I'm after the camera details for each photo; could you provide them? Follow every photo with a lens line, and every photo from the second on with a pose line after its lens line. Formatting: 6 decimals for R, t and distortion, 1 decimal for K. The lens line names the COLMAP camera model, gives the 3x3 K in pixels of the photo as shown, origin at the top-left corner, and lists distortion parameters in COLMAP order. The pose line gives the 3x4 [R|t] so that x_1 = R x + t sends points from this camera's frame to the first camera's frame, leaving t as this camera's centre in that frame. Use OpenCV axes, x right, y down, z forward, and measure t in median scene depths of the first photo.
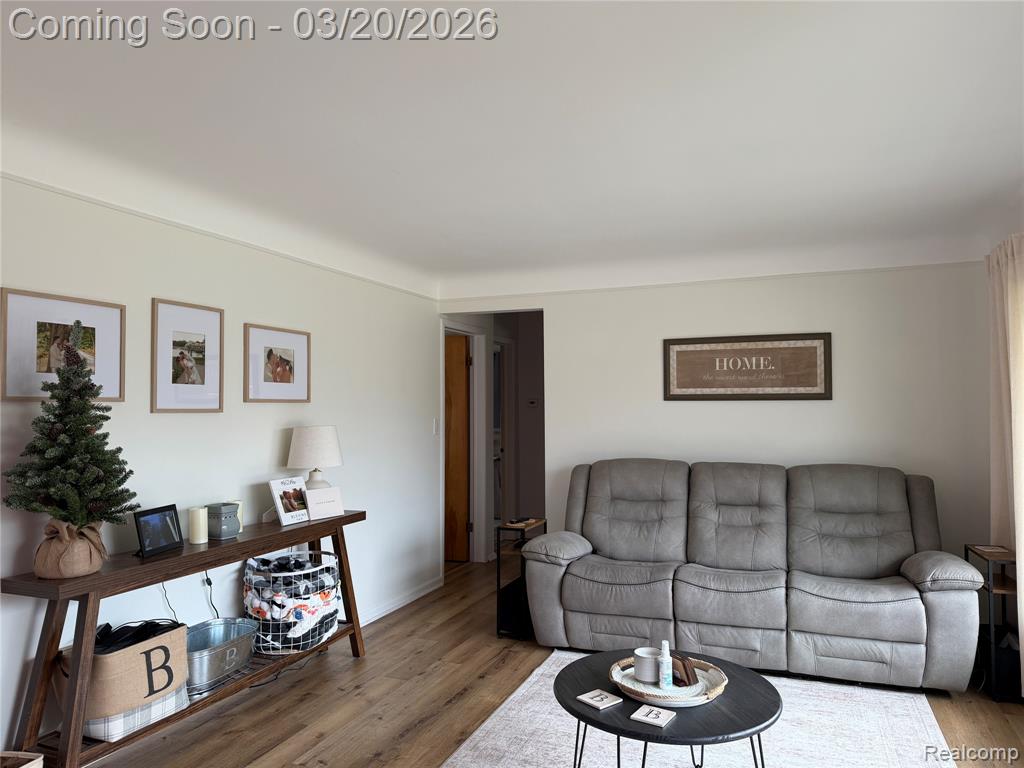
lens RADIAL K [[707.7, 0, 512.0], [0, 707.7, 384.0], [0, 0, 1]] dist [0.066800, -0.107626]
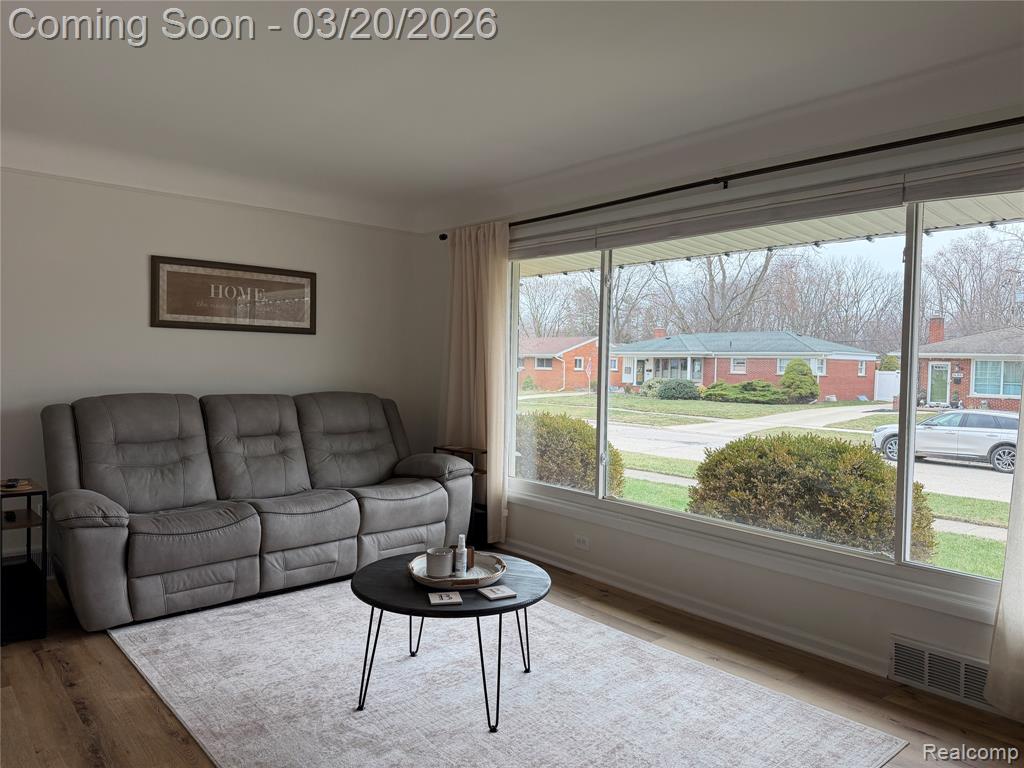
lens RADIAL K [[698.2, 0, 545.2], [0, 698.2, 384.6], [0, 0, 1]] dist [0.000431, -0.077208]
pose [[0.410573, -0.014594, 0.911711, -0.462929], [-0.051463, 0.997907, 0.039150, 0.046381], [-0.910374, -0.062993, 0.408963, 0.281122]]
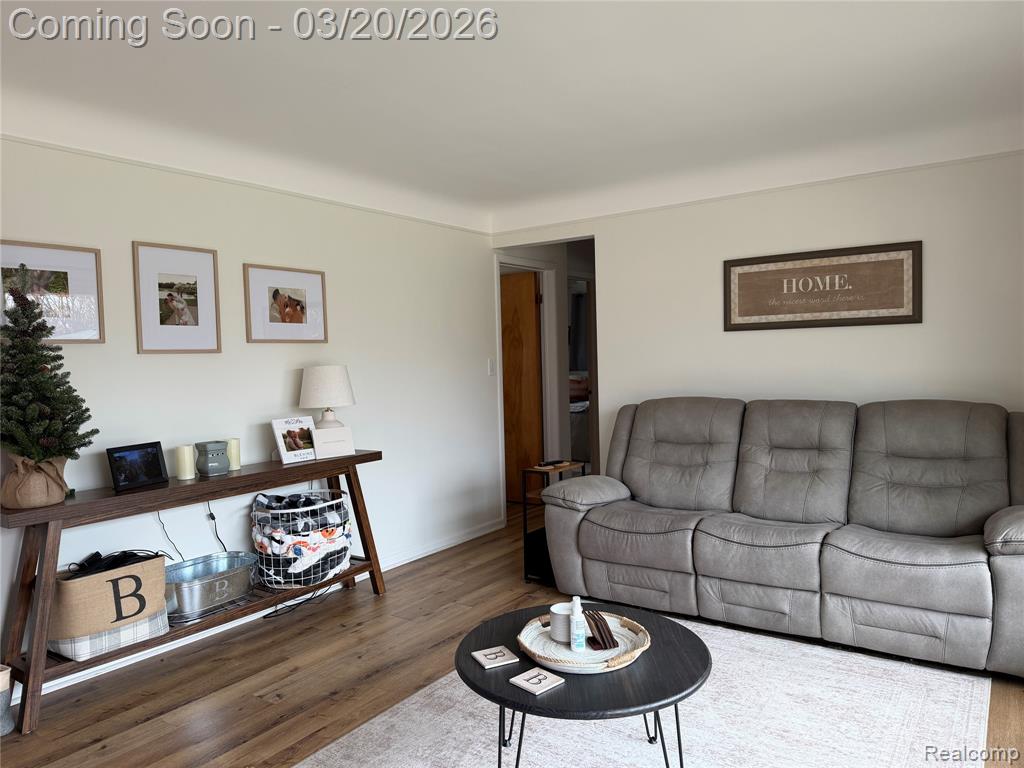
lens RADIAL K [[705.7, 0, 518.4], [0, 705.7, 387.3], [0, 0, 1]] dist [0.069969, -0.106034]
pose [[0.972039, -0.012738, -0.234472, 0.223155], [0.031488, 0.996580, 0.076399, 0.022505], [0.232697, -0.081646, 0.969116, 0.103828]]
